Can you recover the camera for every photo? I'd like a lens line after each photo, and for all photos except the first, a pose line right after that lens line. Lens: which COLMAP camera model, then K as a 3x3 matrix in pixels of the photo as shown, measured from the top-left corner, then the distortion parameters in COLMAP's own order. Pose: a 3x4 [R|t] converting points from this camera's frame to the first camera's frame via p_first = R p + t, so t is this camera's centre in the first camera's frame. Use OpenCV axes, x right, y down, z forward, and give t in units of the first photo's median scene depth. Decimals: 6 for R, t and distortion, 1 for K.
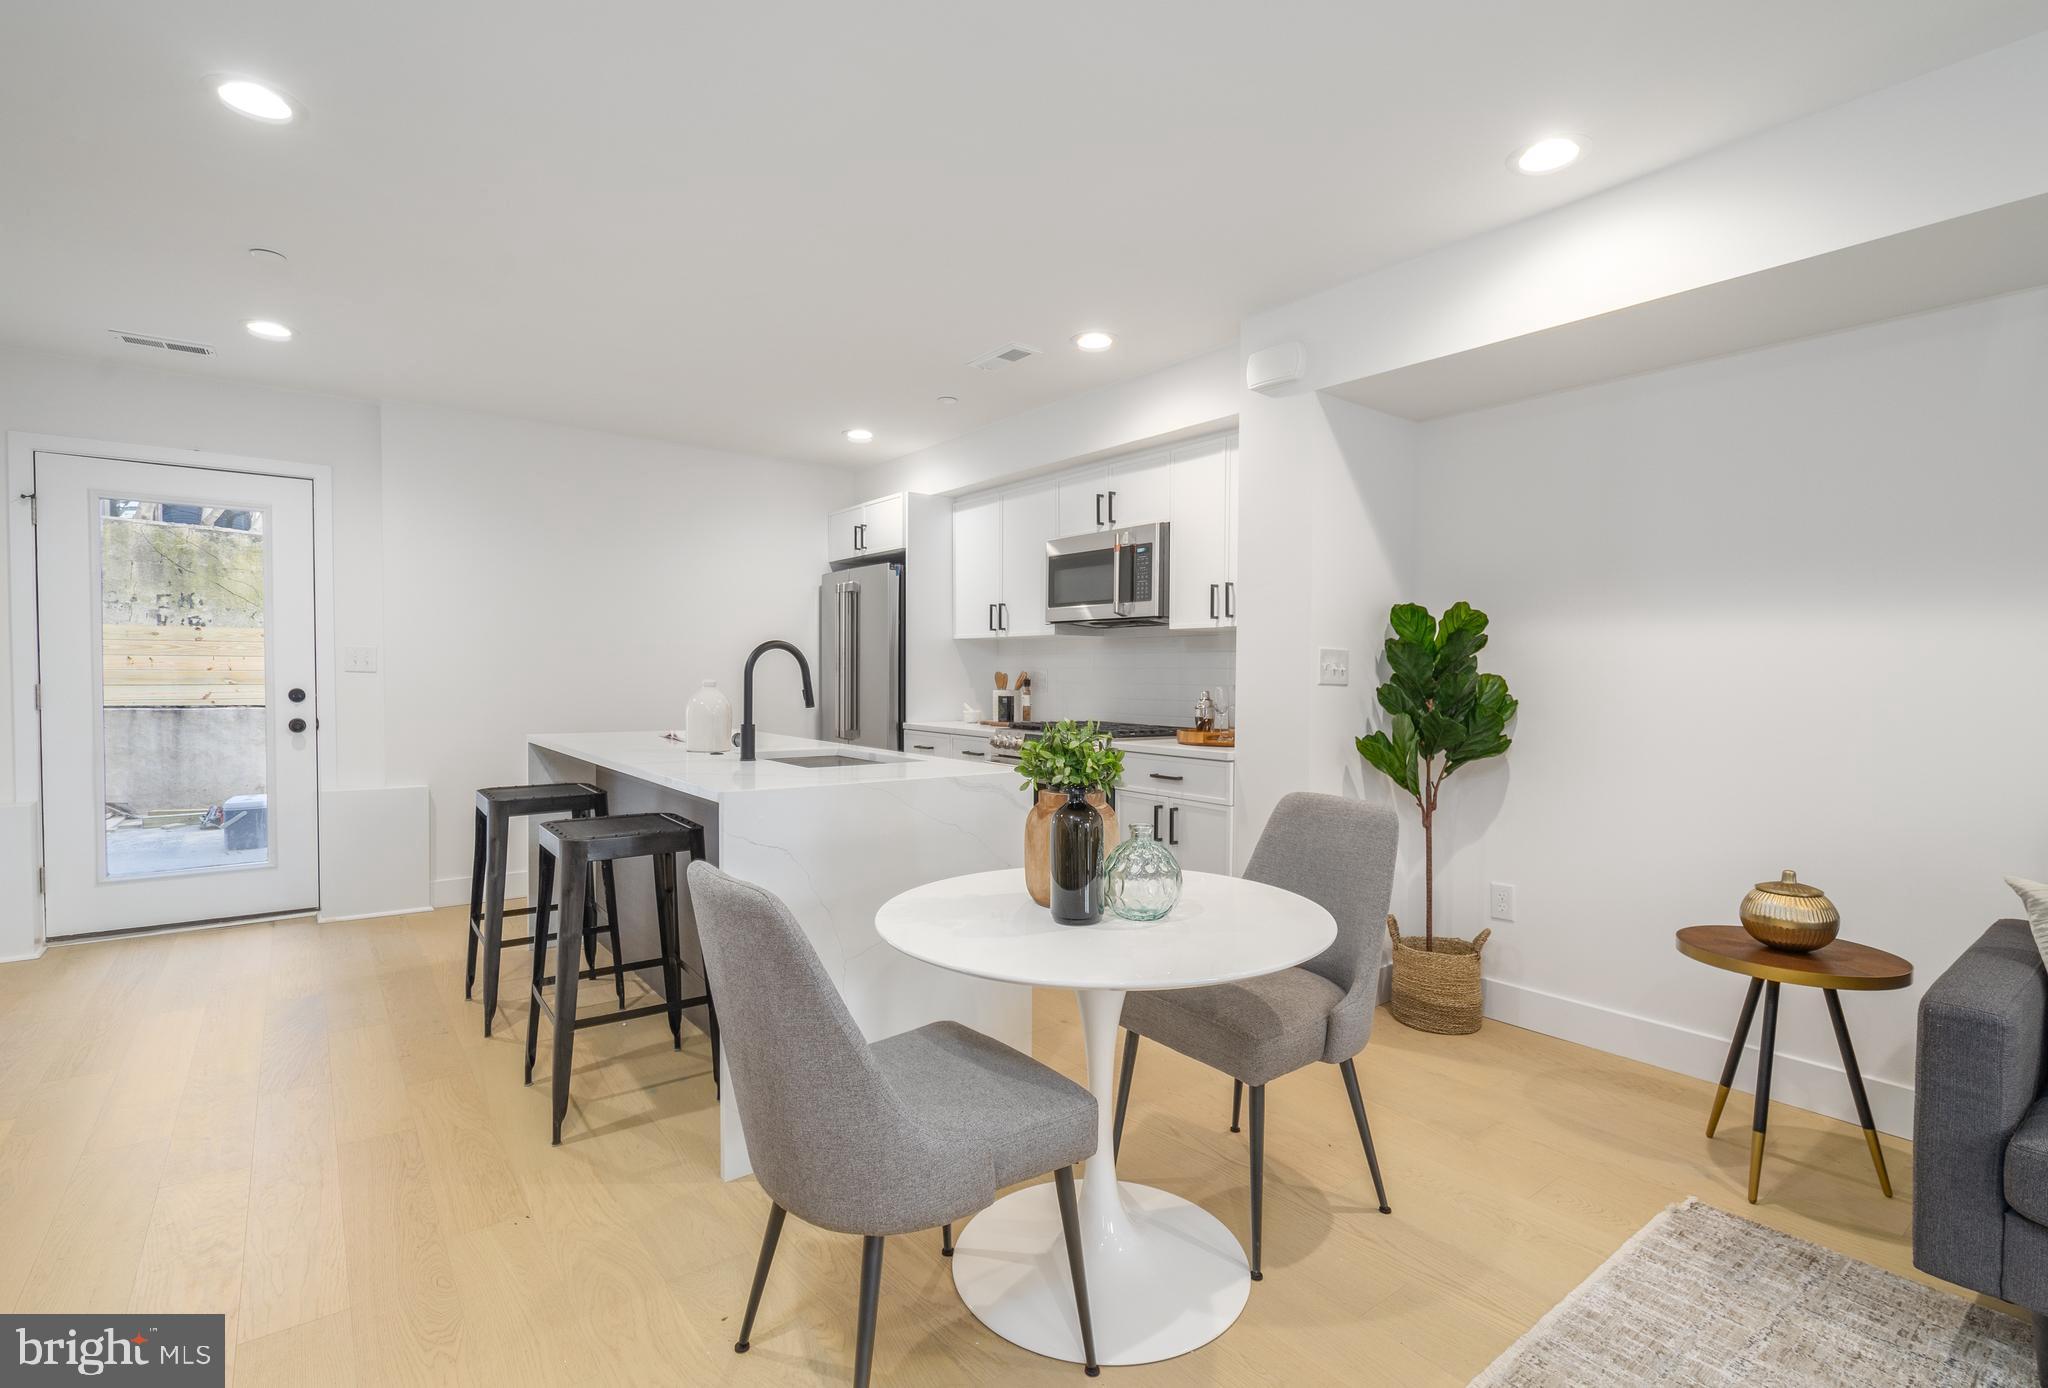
lens RADIAL K [[955.4, 0, 1032.7], [0, 955.4, 690.3], [0, 0, 1]] dist [0.001353, 0.000440]
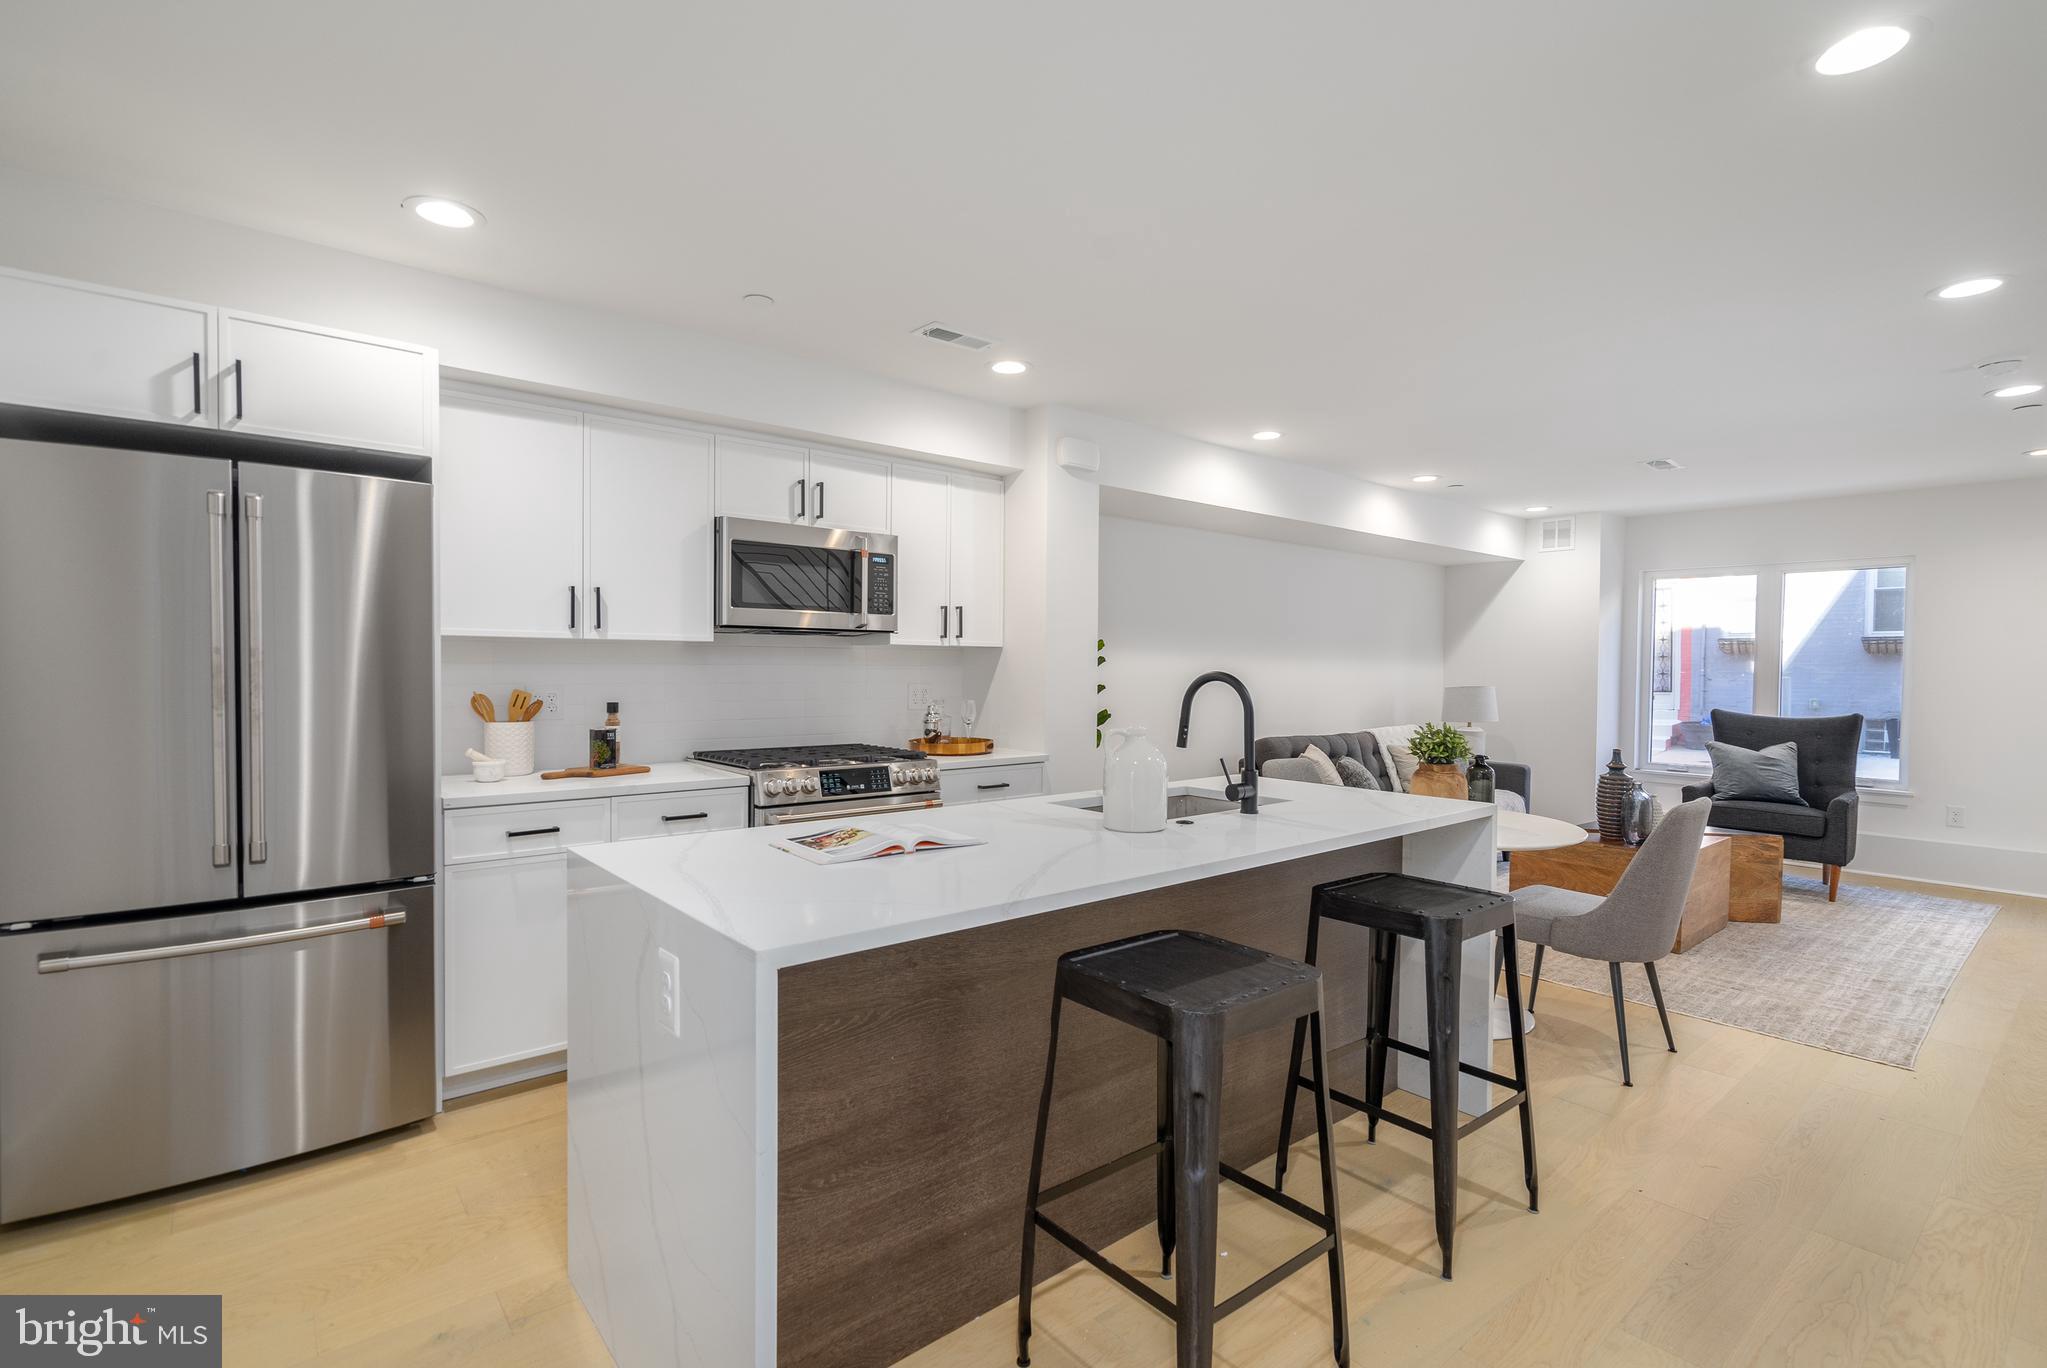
lens RADIAL K [[963.4, 0, 976.5], [0, 963.4, 672.6], [0, 0, 1]] dist [-0.001578, 0.000447]
pose [[-0.026428, -0.017206, 0.999503, -0.885956], [0.009893, 0.999798, 0.017473, -0.053118], [-0.999602, 0.010350, -0.026252, 0.971373]]
